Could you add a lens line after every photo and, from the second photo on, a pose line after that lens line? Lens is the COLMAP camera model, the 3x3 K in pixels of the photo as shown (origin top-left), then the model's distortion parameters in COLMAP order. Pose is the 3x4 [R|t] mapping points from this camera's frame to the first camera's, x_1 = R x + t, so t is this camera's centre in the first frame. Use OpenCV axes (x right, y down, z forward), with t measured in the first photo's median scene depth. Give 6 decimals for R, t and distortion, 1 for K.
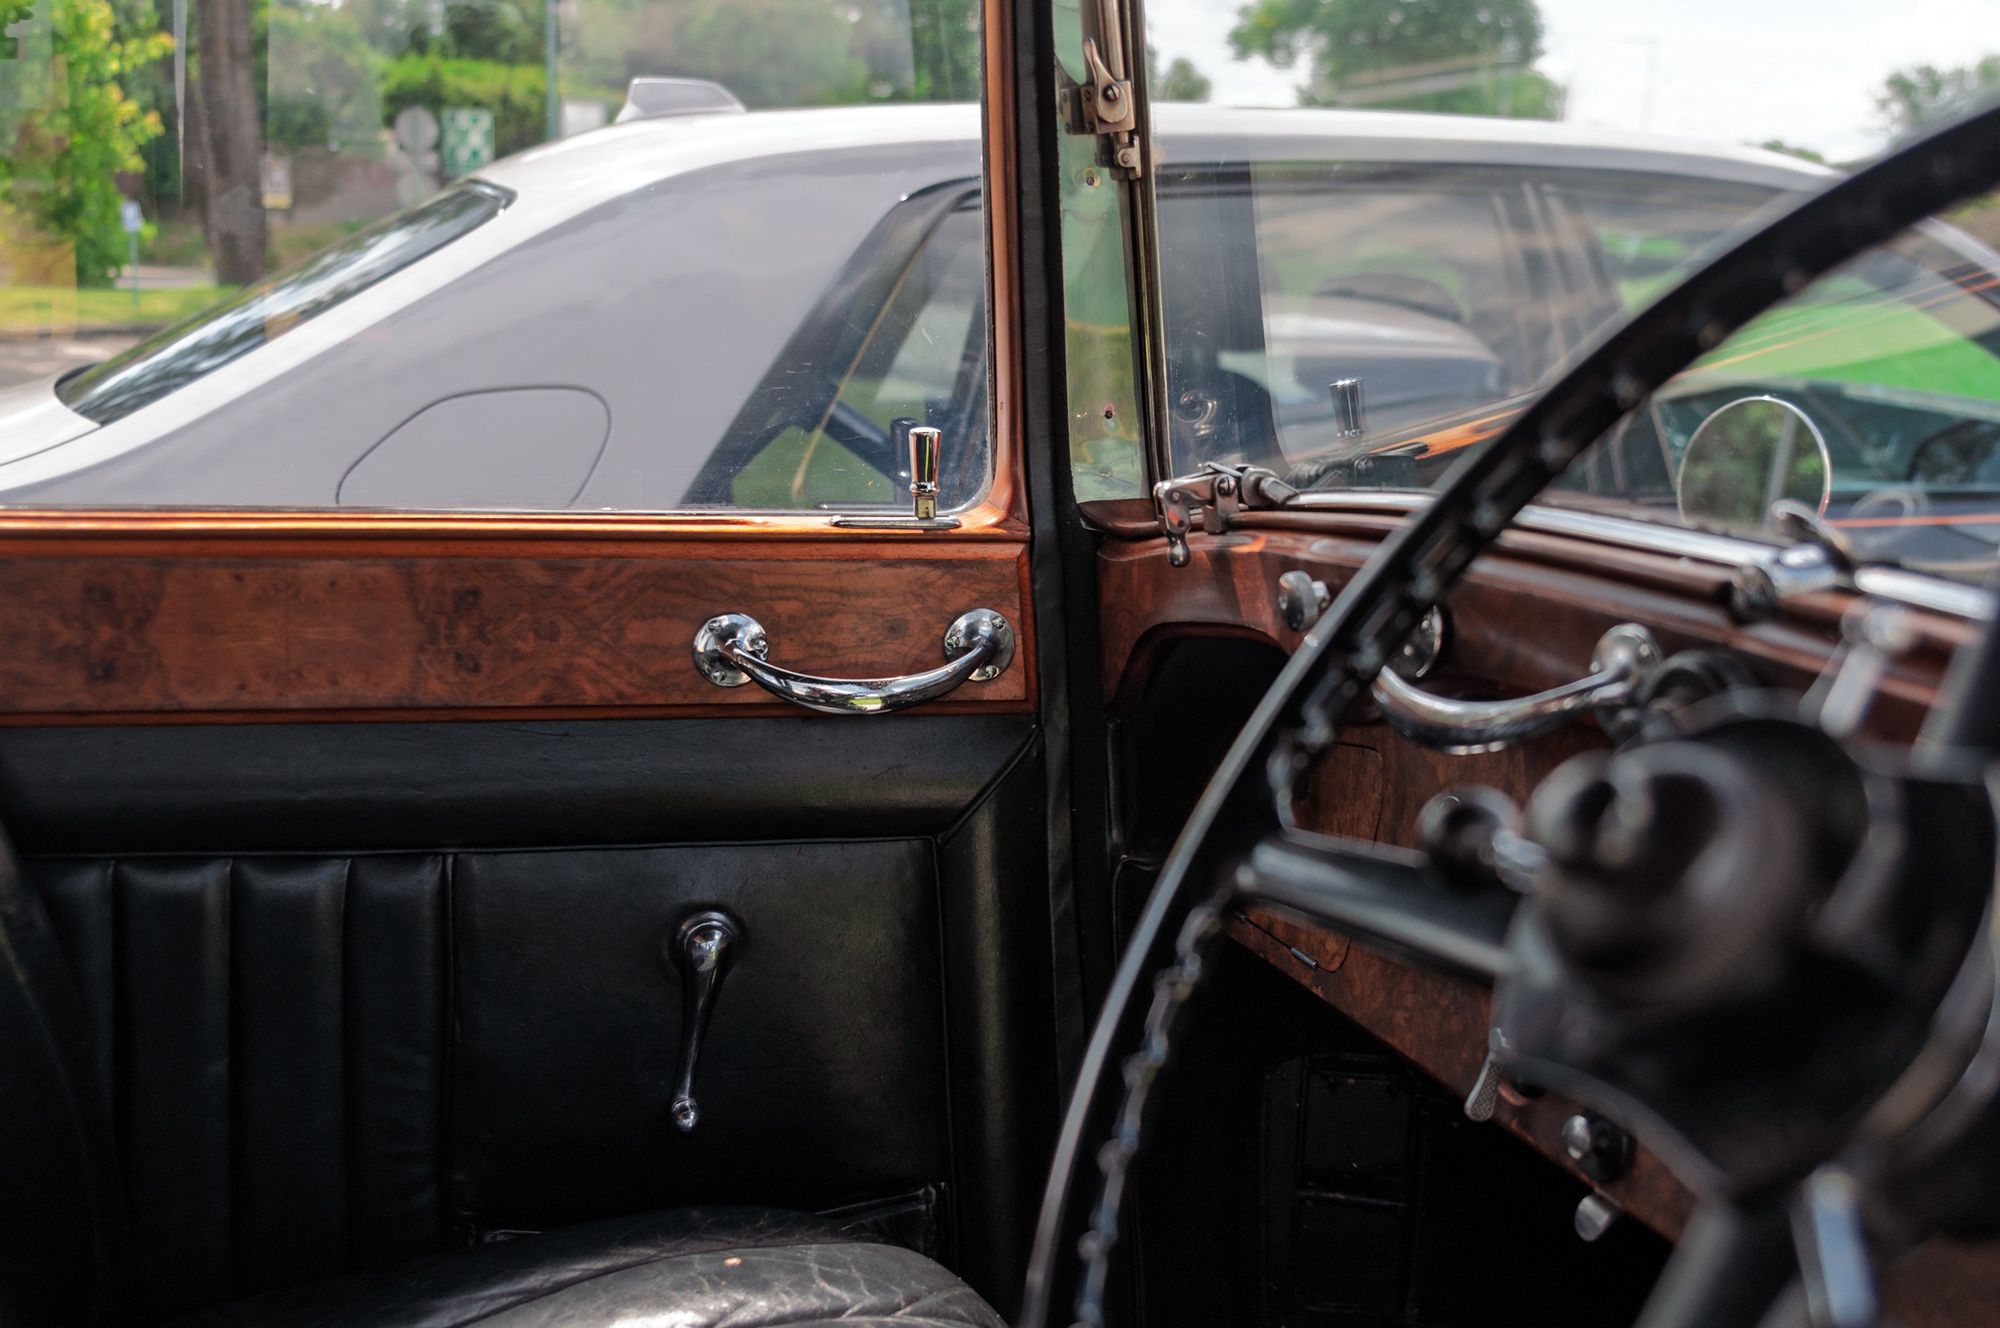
lens RADIAL K [[2138.3, 0, 1000.0], [0, 2138.3, 664.0], [0, 0, 1]] dist [0.006417, -0.023607]
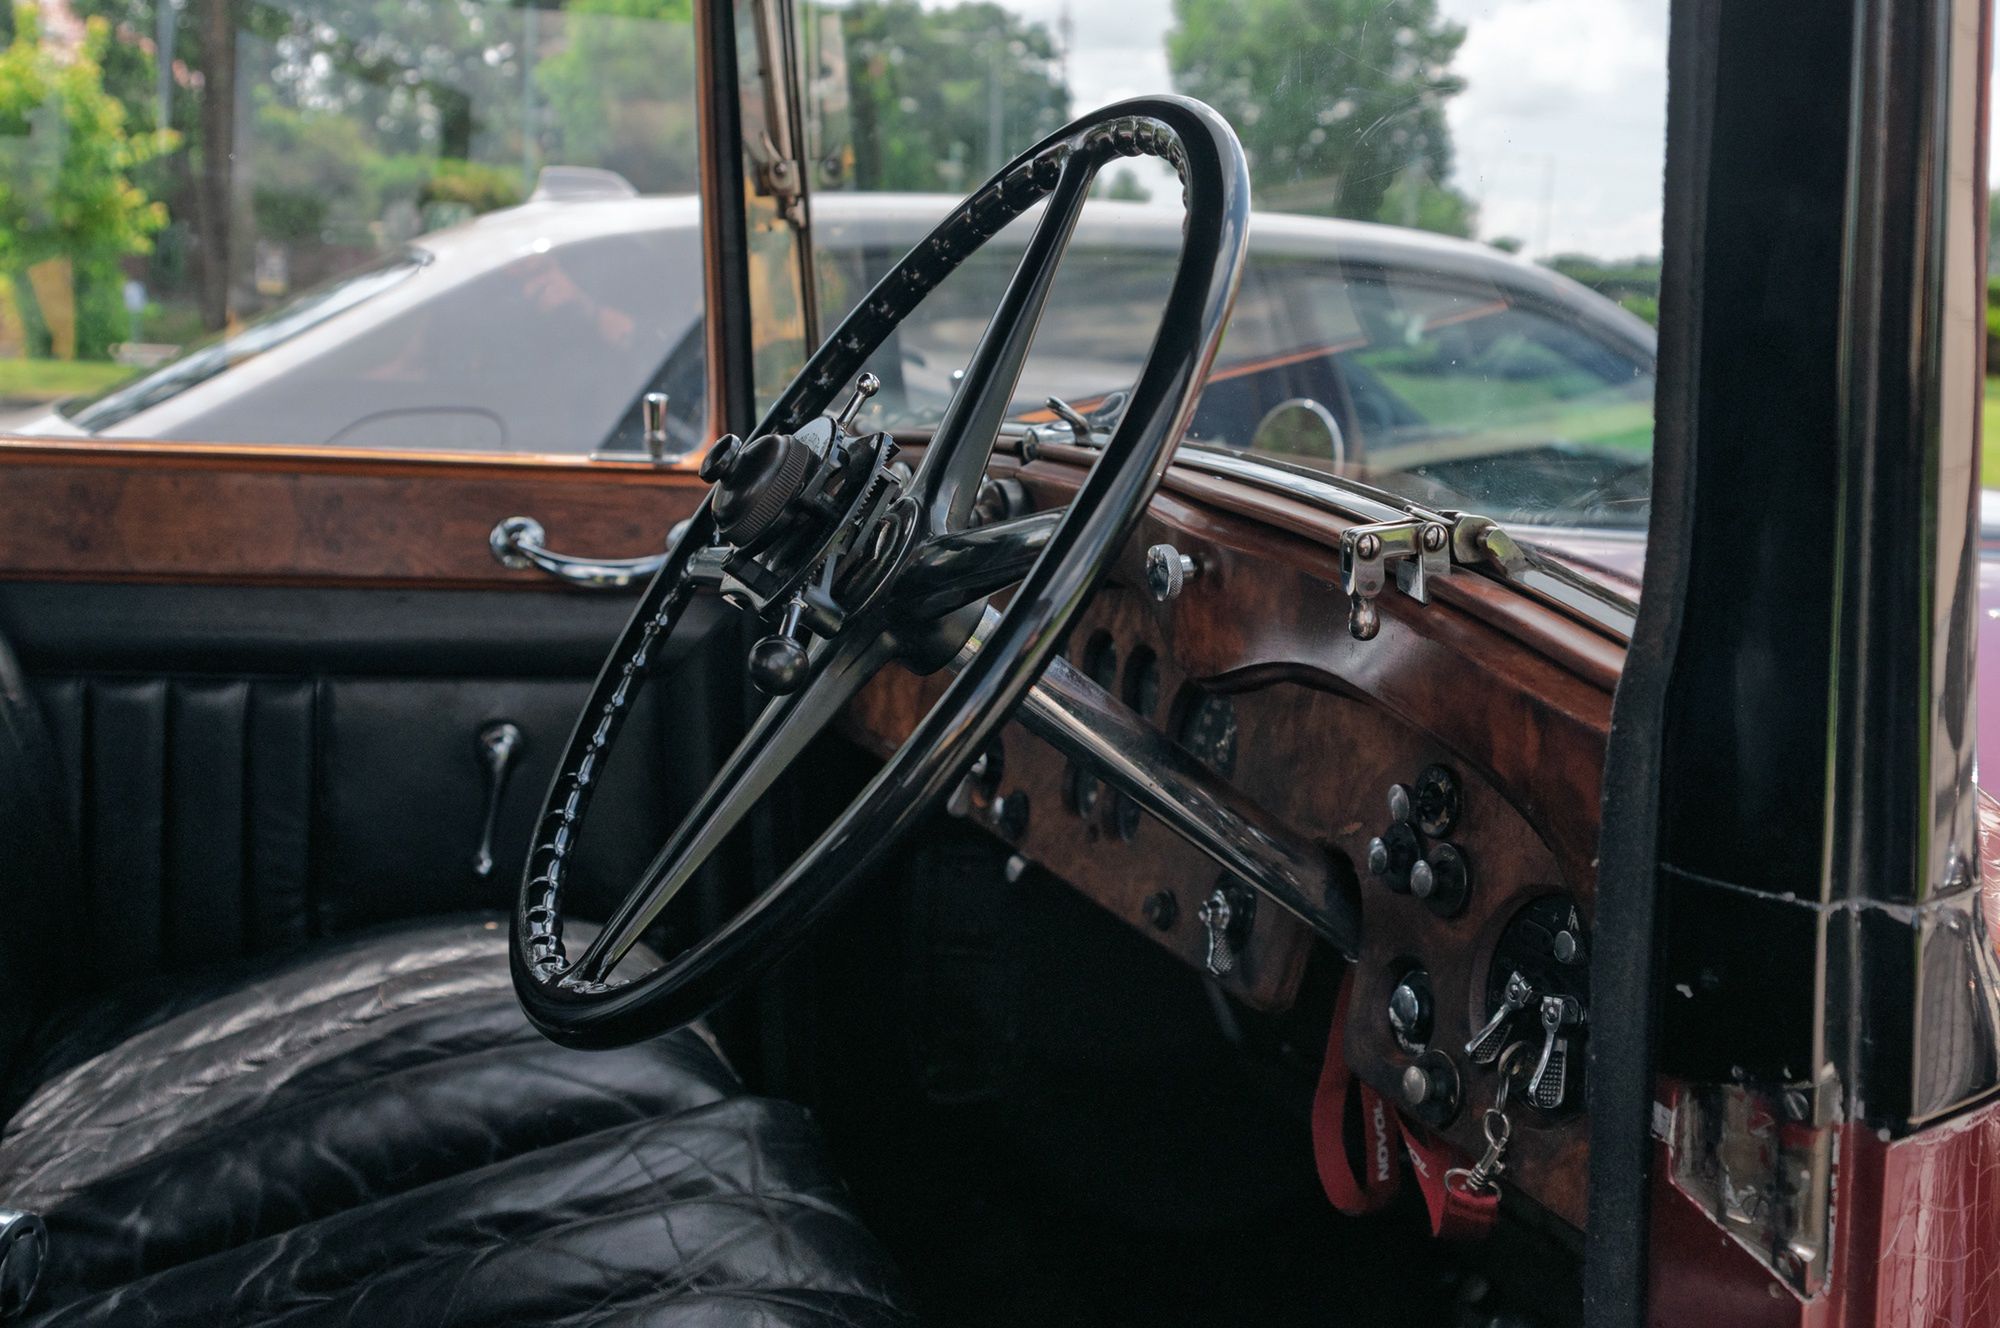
lens RADIAL K [[2002.0, 0, 1000.0], [0, 2002.0, 664.0], [0, 0, 1]] dist [-0.003590, 0.009644]
pose [[0.999581, 0.011658, 0.026501, 0.169552], [-0.010794, 0.999412, -0.032538, 0.117708], [-0.026865, 0.032238, 0.999119, -0.373179]]
